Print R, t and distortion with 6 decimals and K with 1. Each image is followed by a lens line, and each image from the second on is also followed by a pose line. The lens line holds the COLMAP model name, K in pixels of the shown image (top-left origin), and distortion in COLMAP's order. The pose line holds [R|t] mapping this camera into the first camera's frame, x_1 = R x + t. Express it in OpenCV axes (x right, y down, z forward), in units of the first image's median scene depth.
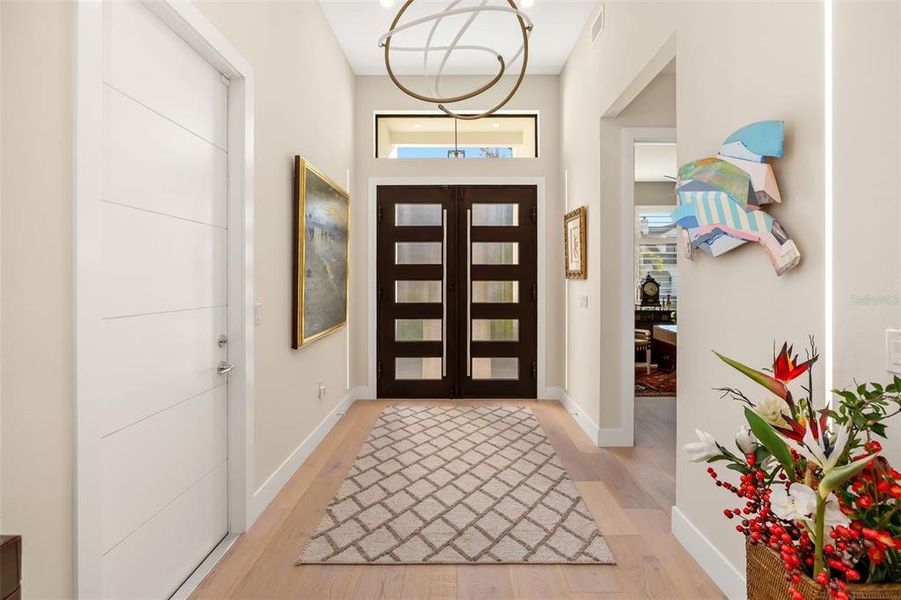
lens RADIAL K [[427.4, 0, 449.9], [0, 427.4, 280.0], [0, 0, 1]] dist [-0.000588, 0.000288]
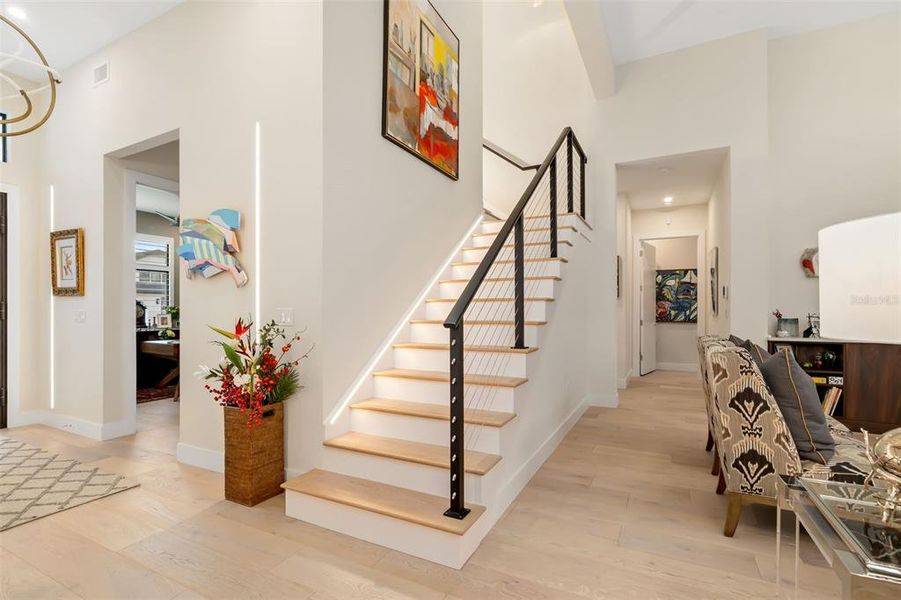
lens RADIAL K [[424.5, 0, 448.7], [0, 424.5, 310.0], [0, 0, 1]] dist [-0.002929, 0.000346]
pose [[0.450230, 0.001045, 0.892912, -0.531200], [0.002738, 0.999993, -0.002551, 0.093966], [-0.892908, 0.003594, 0.450224, -0.734397]]
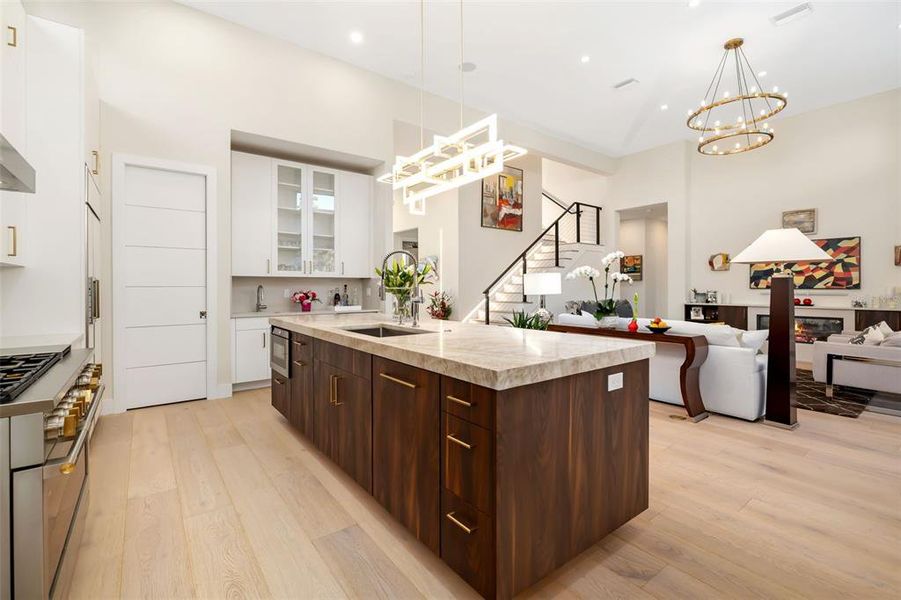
lens RADIAL K [[450.7, 0, 446.1], [0, 450.7, 288.6], [0, 0, 1]] dist [-0.000622, 0.000182]
pose [[0.807909, -0.003239, 0.589298, -2.745071], [0.002095, 0.999994, 0.002624, 0.074765], [-0.589303, -0.000886, 0.807911, -4.045834]]
